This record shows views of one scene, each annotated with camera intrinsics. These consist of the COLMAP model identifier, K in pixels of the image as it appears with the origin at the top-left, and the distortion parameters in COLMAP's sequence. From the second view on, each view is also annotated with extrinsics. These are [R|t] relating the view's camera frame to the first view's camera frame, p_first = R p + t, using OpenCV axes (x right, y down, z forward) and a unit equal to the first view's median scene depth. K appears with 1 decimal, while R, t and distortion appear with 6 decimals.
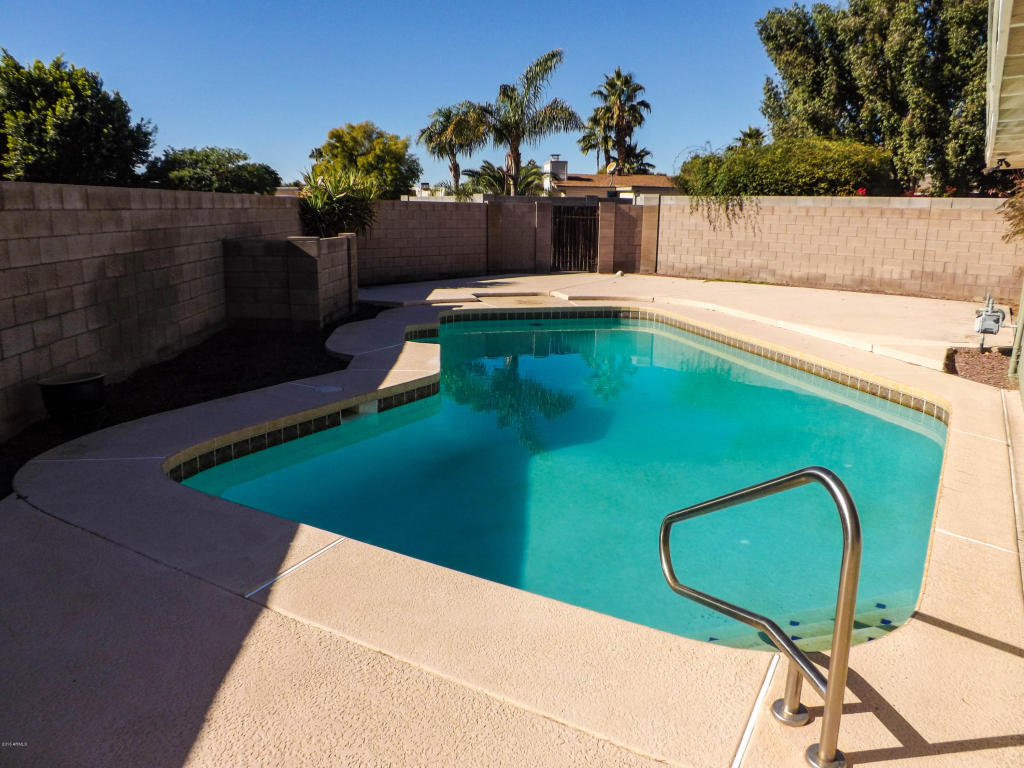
lens RADIAL K [[751.1, 0, 512.0], [0, 751.1, 384.0], [0, 0, 1]] dist [-0.059455, 0.000746]
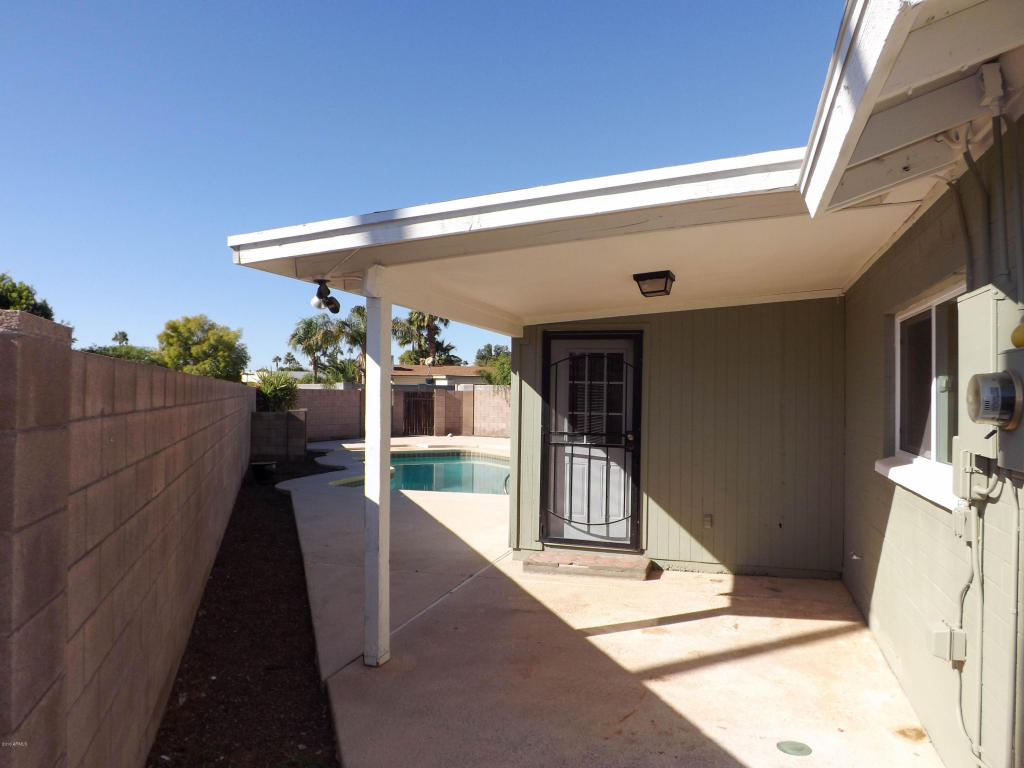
lens RADIAL K [[735.6, 0, 509.5], [0, 735.6, 399.6], [0, 0, 1]] dist [-0.050892, -0.000436]
pose [[0.965644, -0.004557, 0.259827, -0.104461], [0.060594, 0.976234, -0.208074, 0.081146], [-0.252704, 0.216670, 0.942971, -0.368008]]
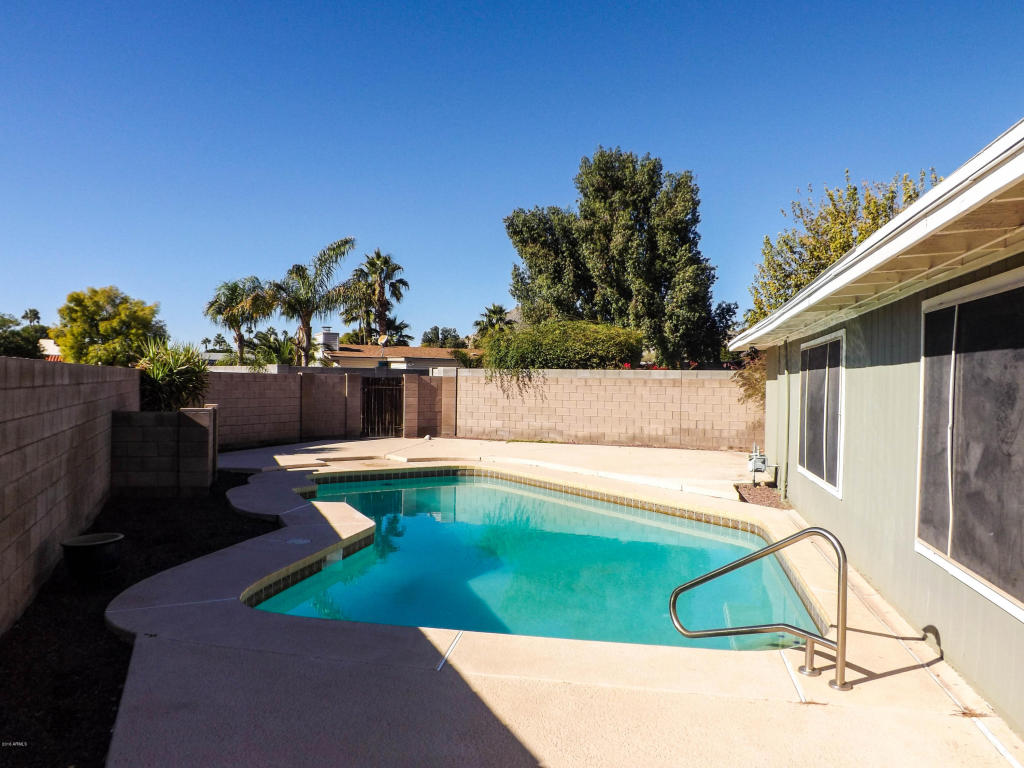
lens RADIAL K [[751.1, 0, 512.0], [0, 751.1, 384.0], [0, 0, 1]] dist [-0.059455, 0.000746]
pose [[0.941355, 0.000817, 0.337417, -0.091086], [0.072430, 0.976197, -0.204433, 0.008012], [-0.329553, 0.216883, 0.918889, -0.056643]]
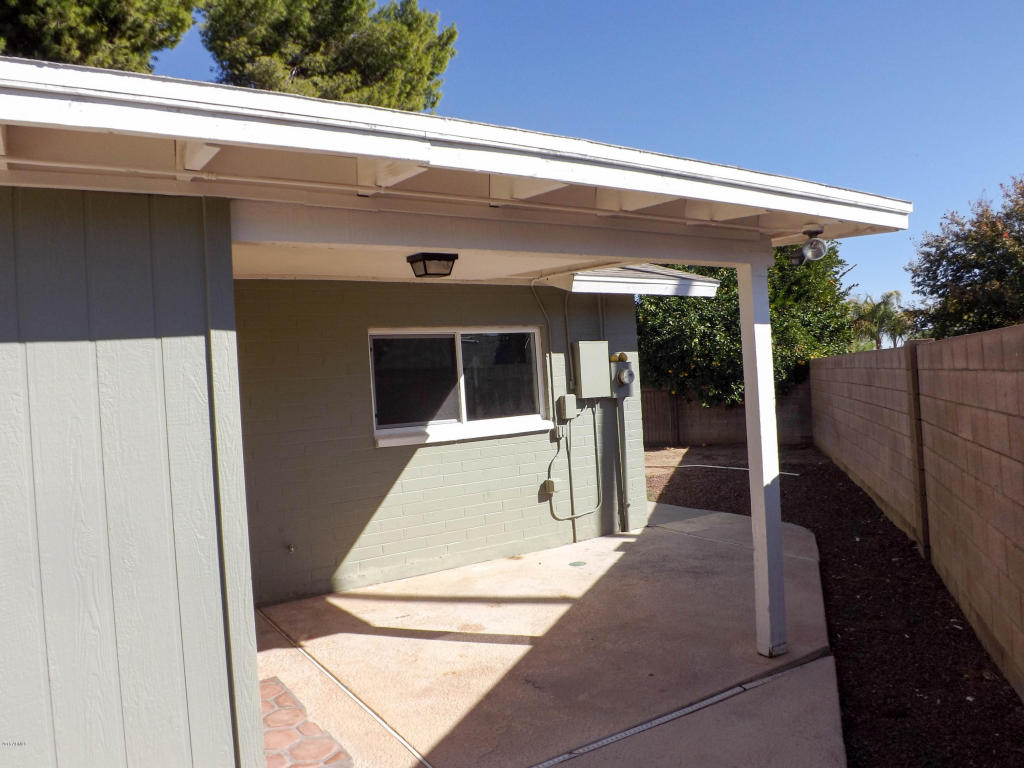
lens RADIAL K [[751.1, 0, 512.0], [0, 751.1, 384.0], [0, 0, 1]] dist [-0.059455, 0.000746]
pose [[-0.914709, 0.041308, 0.401996, -0.135982], [0.136746, 0.967718, 0.211714, -1.507063], [-0.380273, 0.248628, -0.890829, 6.523214]]
